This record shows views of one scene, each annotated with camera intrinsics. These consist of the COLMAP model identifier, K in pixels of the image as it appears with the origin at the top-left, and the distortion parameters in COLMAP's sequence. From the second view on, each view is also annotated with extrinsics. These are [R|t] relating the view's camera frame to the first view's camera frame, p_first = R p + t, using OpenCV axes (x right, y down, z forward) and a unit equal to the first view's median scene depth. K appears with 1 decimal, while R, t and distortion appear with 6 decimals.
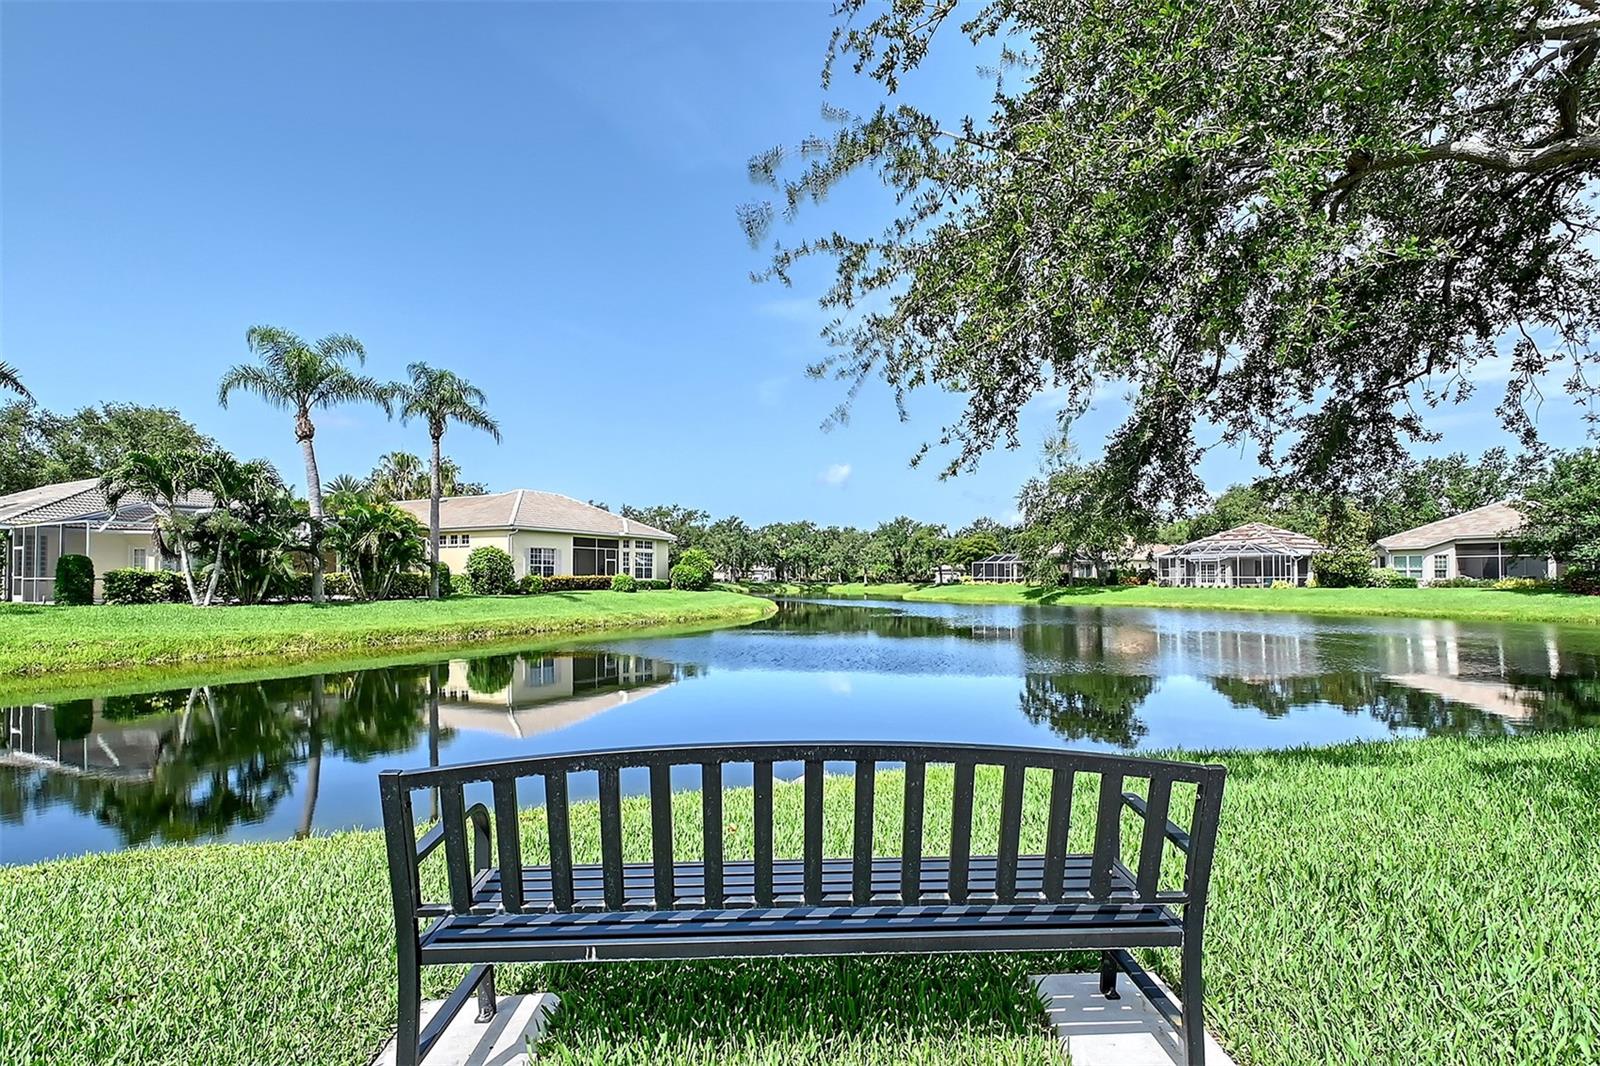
lens RADIAL K [[732.5, 0, 809.5], [0, 732.5, 554.4], [0, 0, 1]] dist [0.018095, -0.009527]
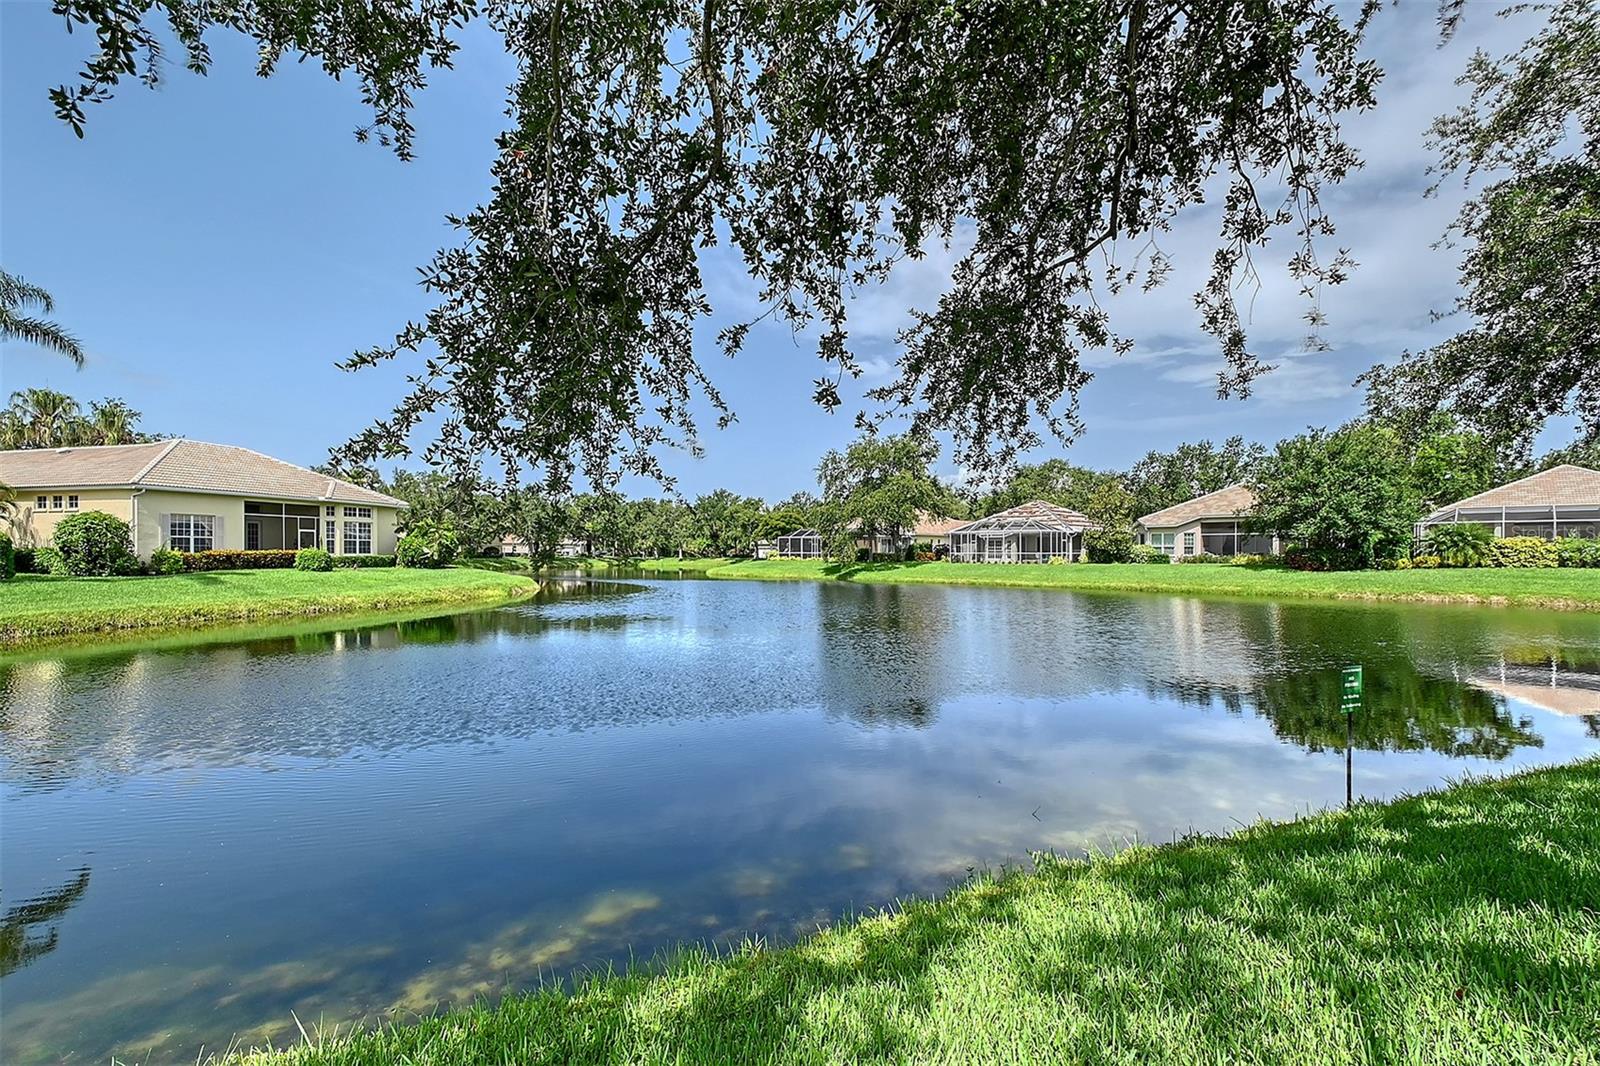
lens RADIAL K [[714.5, 0, 828.4], [0, 714.5, 536.3], [0, 0, 1]] dist [0.001045, -0.000138]
pose [[0.974076, 0.006961, 0.226116, 0.106546], [-0.009284, 0.999914, 0.009215, 0.000980], [-0.226032, -0.011075, 0.974057, 0.104992]]
